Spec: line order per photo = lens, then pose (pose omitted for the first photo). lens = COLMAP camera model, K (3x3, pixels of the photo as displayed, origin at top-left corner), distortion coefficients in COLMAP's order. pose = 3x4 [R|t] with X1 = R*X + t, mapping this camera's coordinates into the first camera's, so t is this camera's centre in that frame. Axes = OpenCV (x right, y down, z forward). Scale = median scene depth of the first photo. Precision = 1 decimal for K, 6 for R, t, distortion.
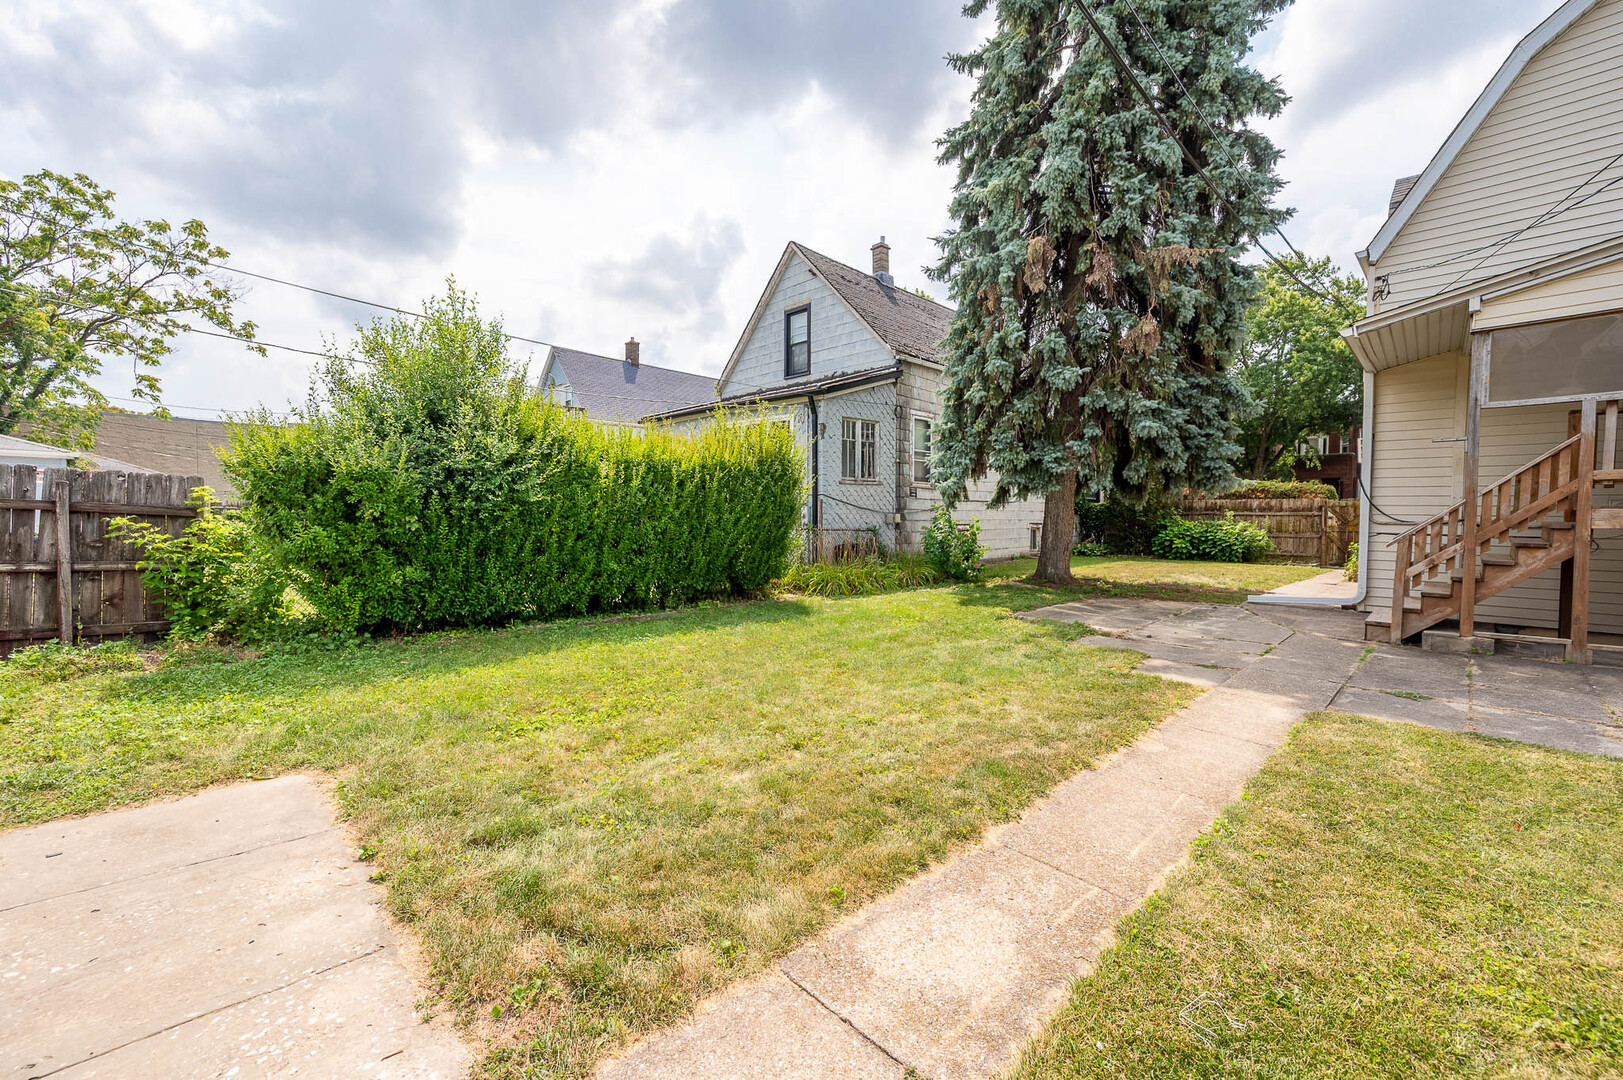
lens RADIAL K [[653.7, 0, 813.8], [0, 653.7, 536.5], [0, 0, 1]] dist [-0.000593, -0.000496]
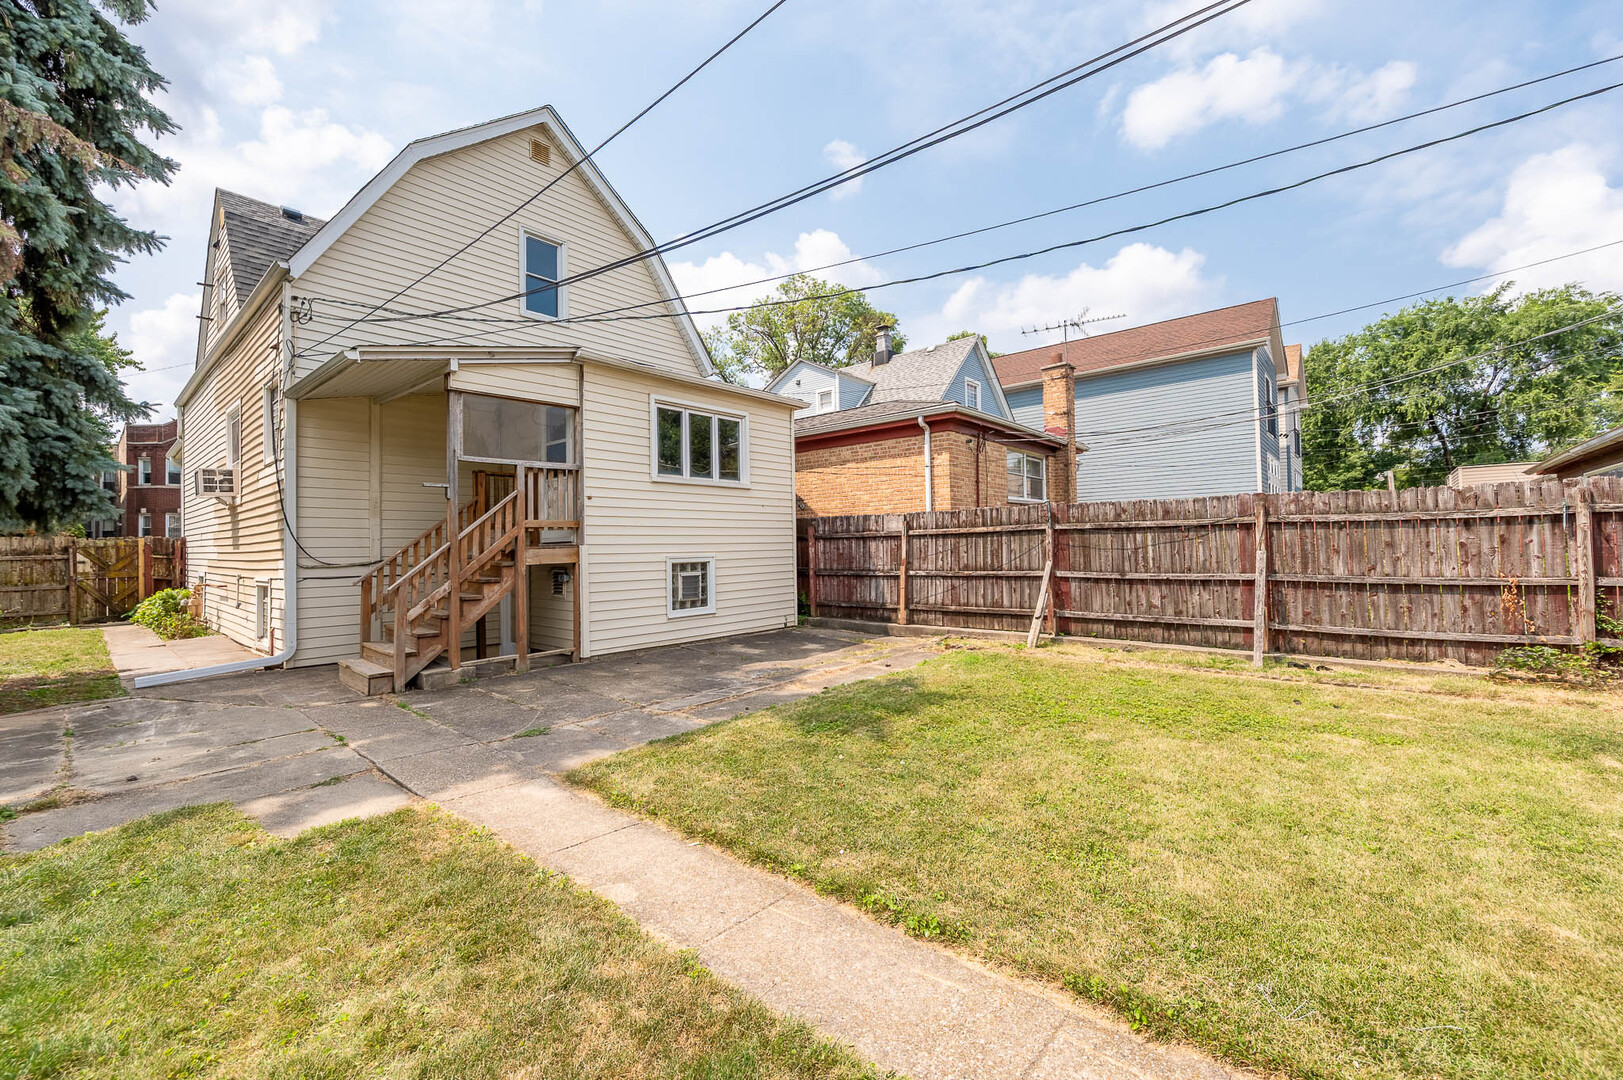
lens RADIAL K [[653.7, 0, 813.3], [0, 653.7, 536.0], [0, 0, 1]] dist [-0.000593, -0.000496]
pose [[-0.082555, 0.005178, 0.996573, -0.124268], [0.051331, 0.998681, -0.000937, -0.033686], [-0.995264, 0.051078, -0.082712, 0.471194]]
